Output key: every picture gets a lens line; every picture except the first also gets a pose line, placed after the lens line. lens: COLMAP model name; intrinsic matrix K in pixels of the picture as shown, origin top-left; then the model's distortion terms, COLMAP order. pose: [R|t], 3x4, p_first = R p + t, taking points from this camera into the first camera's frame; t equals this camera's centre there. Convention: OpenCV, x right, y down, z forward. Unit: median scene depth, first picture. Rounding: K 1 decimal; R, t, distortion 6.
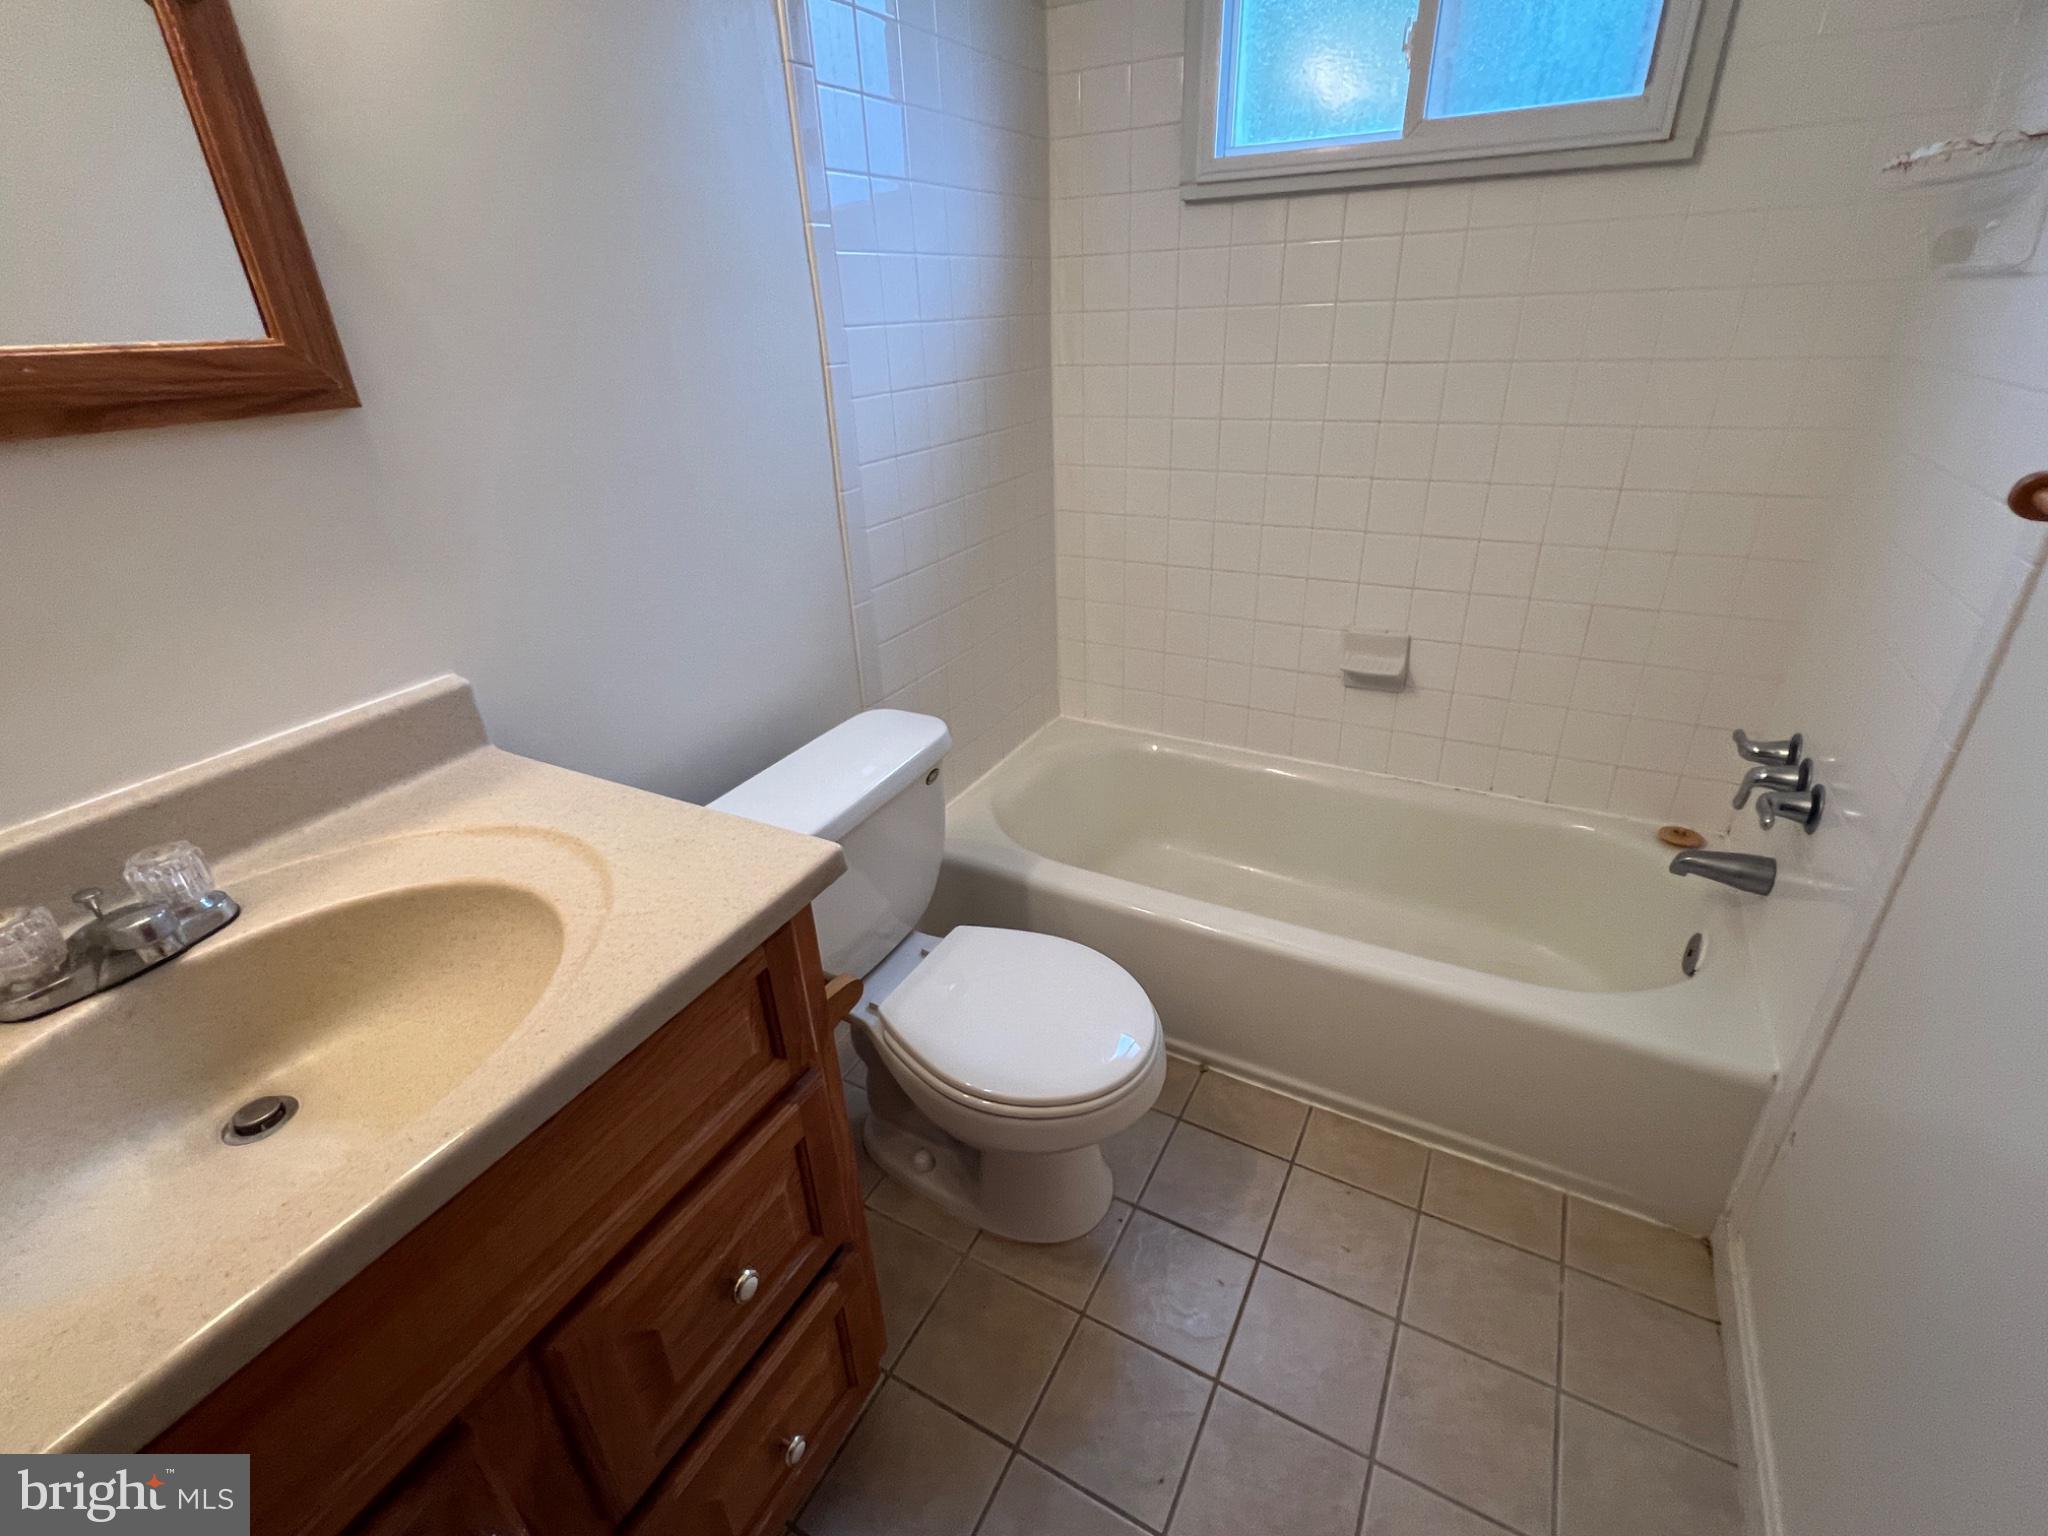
lens RADIAL K [[940.1, 0, 1034.3], [0, 940.1, 753.6], [0, 0, 1]] dist [0.005538, 0.000717]
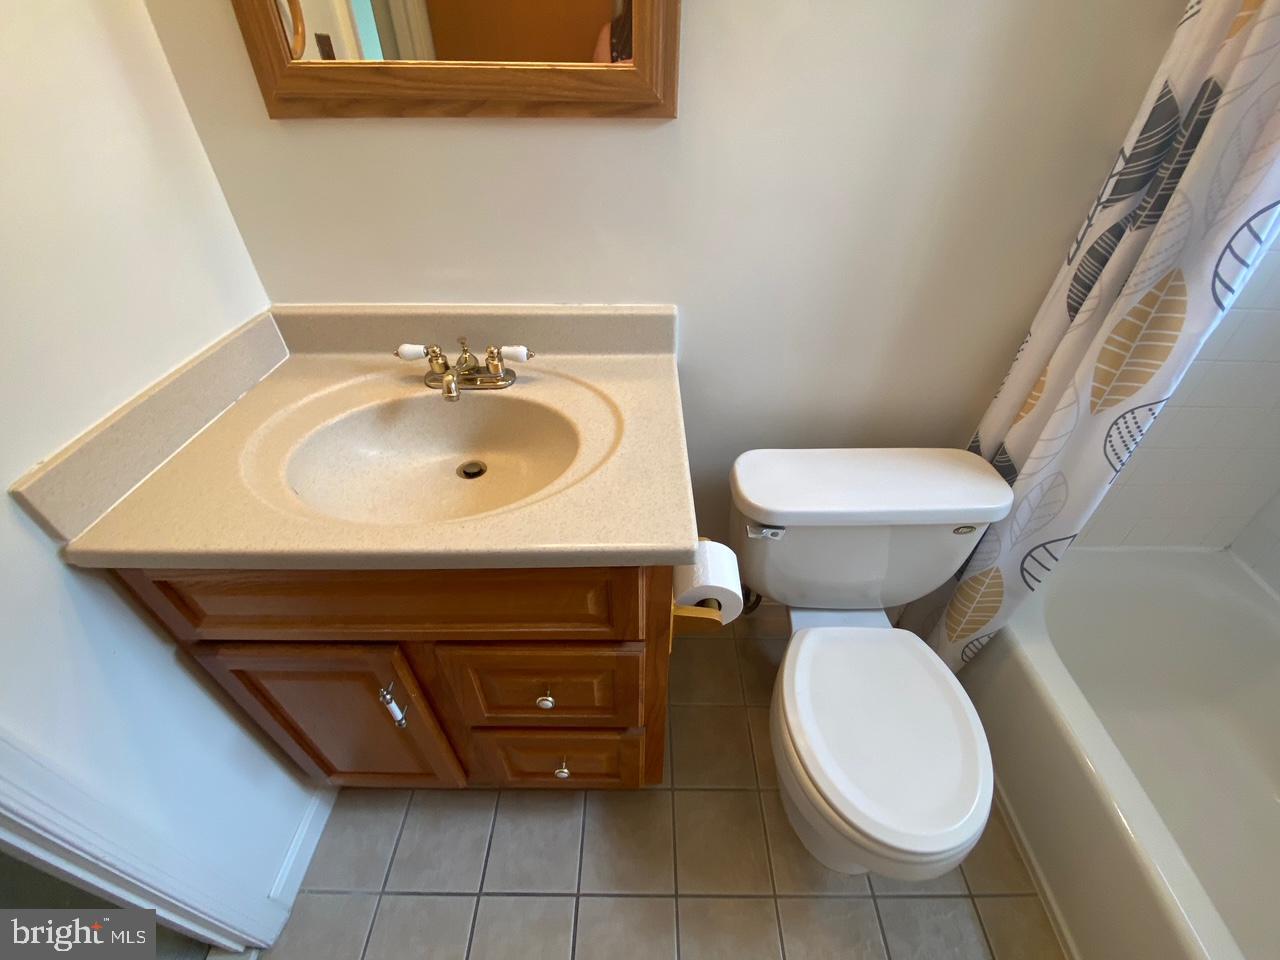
lens RADIAL K [[522.2, 0, 640.0], [0, 522.2, 493.7], [0, 0, 1]] dist [-0.010860, -0.000147]
pose [[0.471922, 0.594482, -0.651062, 0.171704], [-0.404548, 0.802149, 0.439202, -0.237324], [0.783346, 0.056117, 0.619048, 0.491571]]
